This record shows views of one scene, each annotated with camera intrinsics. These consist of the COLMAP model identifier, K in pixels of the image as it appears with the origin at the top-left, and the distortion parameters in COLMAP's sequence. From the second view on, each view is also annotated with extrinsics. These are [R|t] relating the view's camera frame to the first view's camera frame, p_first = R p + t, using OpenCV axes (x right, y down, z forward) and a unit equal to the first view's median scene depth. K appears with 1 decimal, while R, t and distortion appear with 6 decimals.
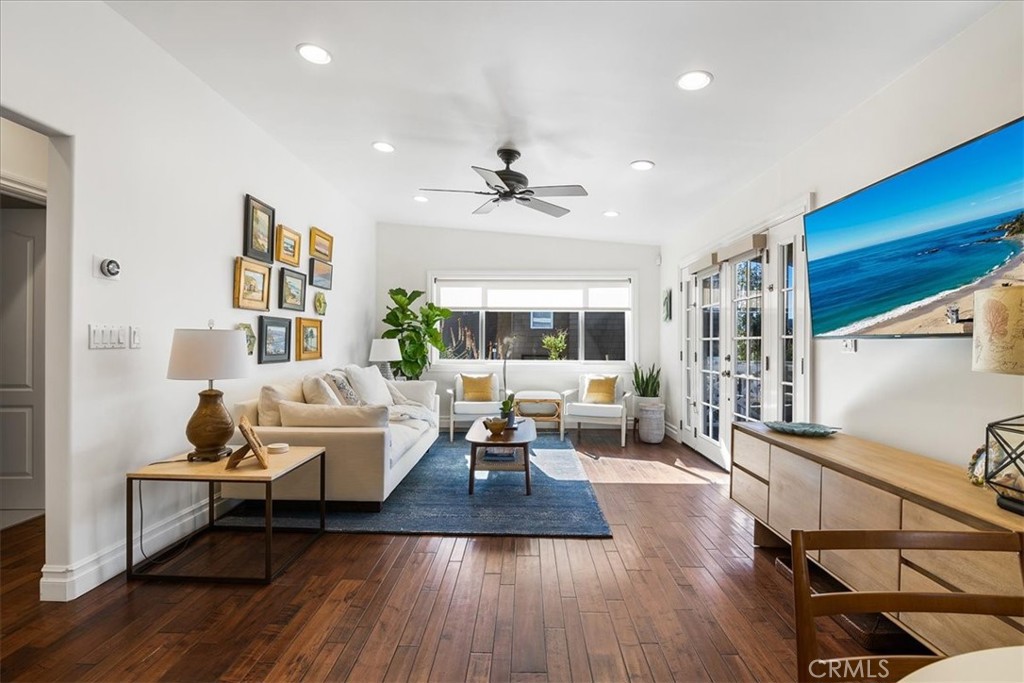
lens RADIAL K [[480.8, 0, 508.6], [0, 480.8, 339.9], [0, 0, 1]] dist [-0.019469, -0.001013]
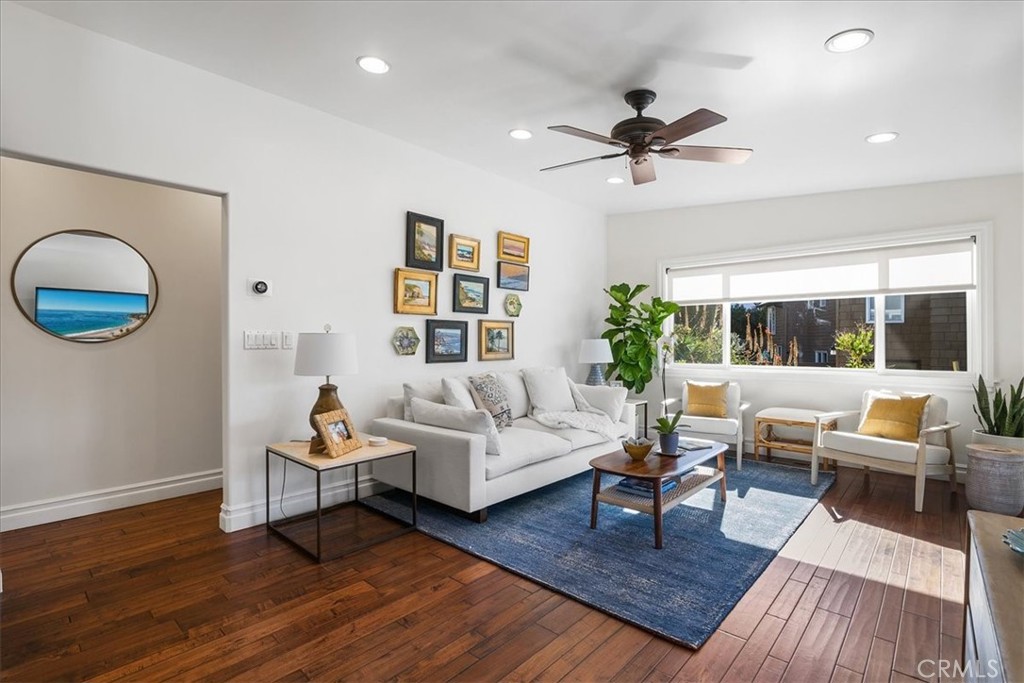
lens RADIAL K [[480.8, 0, 509.8], [0, 480.8, 343.0], [0, 0, 1]] dist [-0.019469, -0.001013]
pose [[0.754026, -0.003370, -0.656836, 0.336412], [0.006896, 0.999972, 0.002787, 0.001883], [0.656808, -0.006631, 0.754029, 0.279641]]
